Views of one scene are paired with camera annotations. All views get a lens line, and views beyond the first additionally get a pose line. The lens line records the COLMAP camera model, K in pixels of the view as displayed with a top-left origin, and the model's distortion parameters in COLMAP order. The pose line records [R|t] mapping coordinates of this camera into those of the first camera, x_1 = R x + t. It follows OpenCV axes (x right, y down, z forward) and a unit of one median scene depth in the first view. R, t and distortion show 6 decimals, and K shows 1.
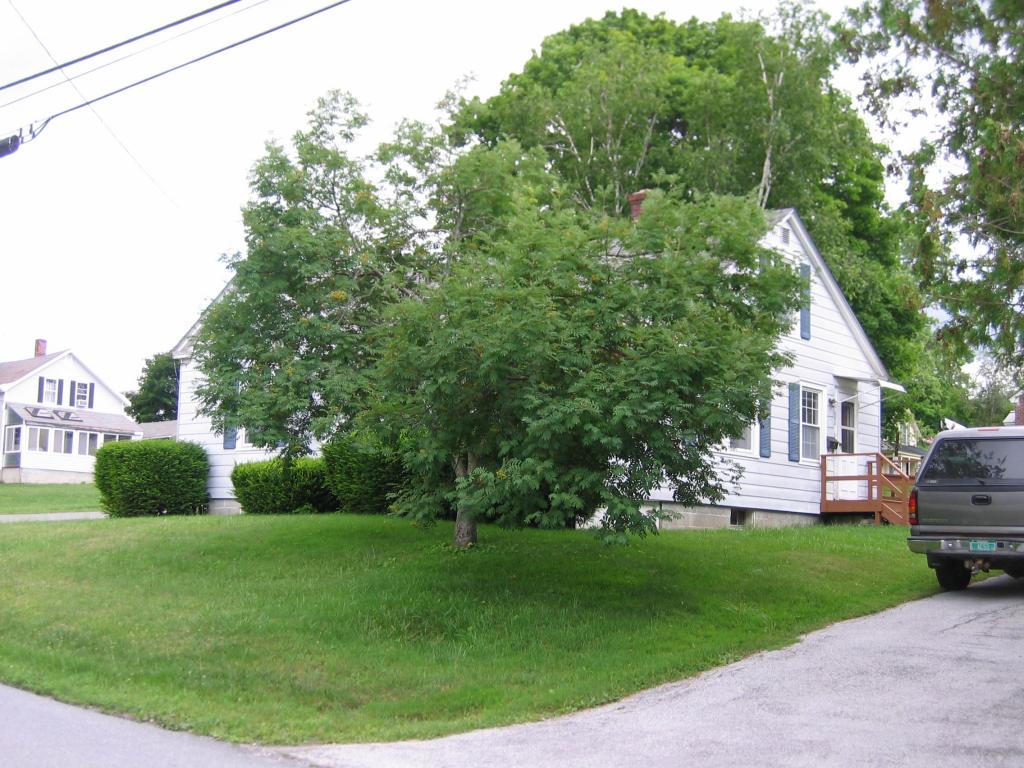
lens RADIAL K [[1407.7, 0, 512.1], [0, 1407.7, 387.9], [0, 0, 1]] dist [-0.131229, 0.000000]
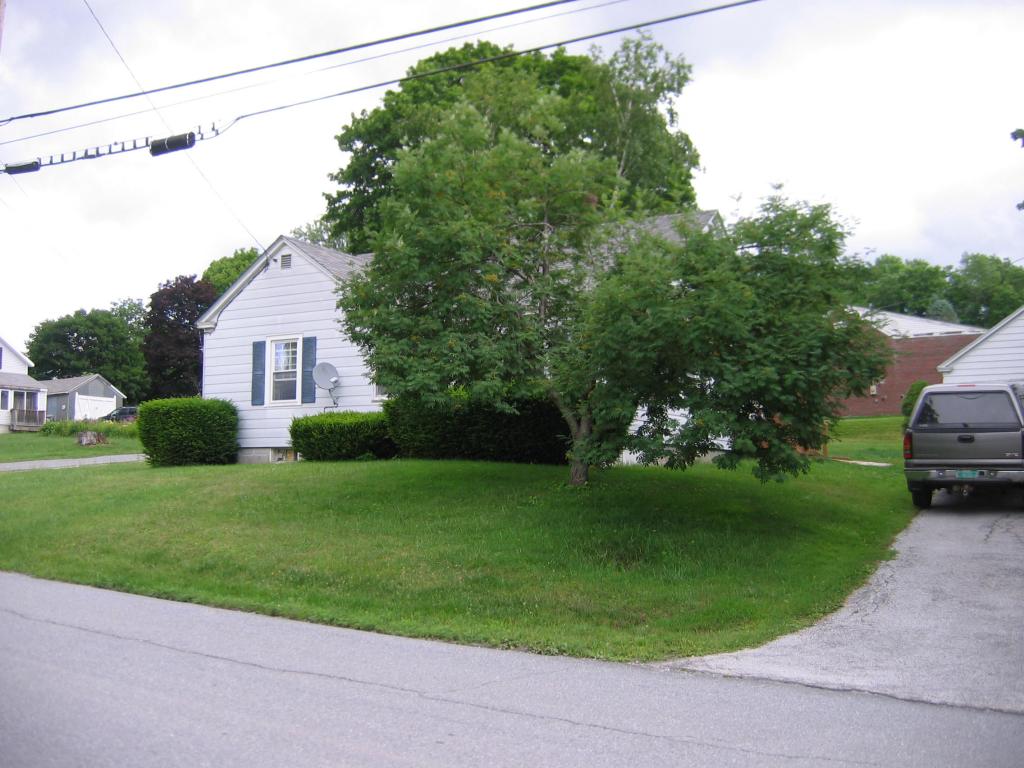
lens RADIAL K [[1131.6, 0, 511.9], [0, 1131.6, 381.4], [0, 0, 1]] dist [-0.091508, 0.000000]
pose [[0.981588, -0.009398, 0.190781, -0.178091], [0.003691, 0.999535, 0.030252, -0.004424], [-0.190976, -0.028991, 0.981166, 0.032016]]
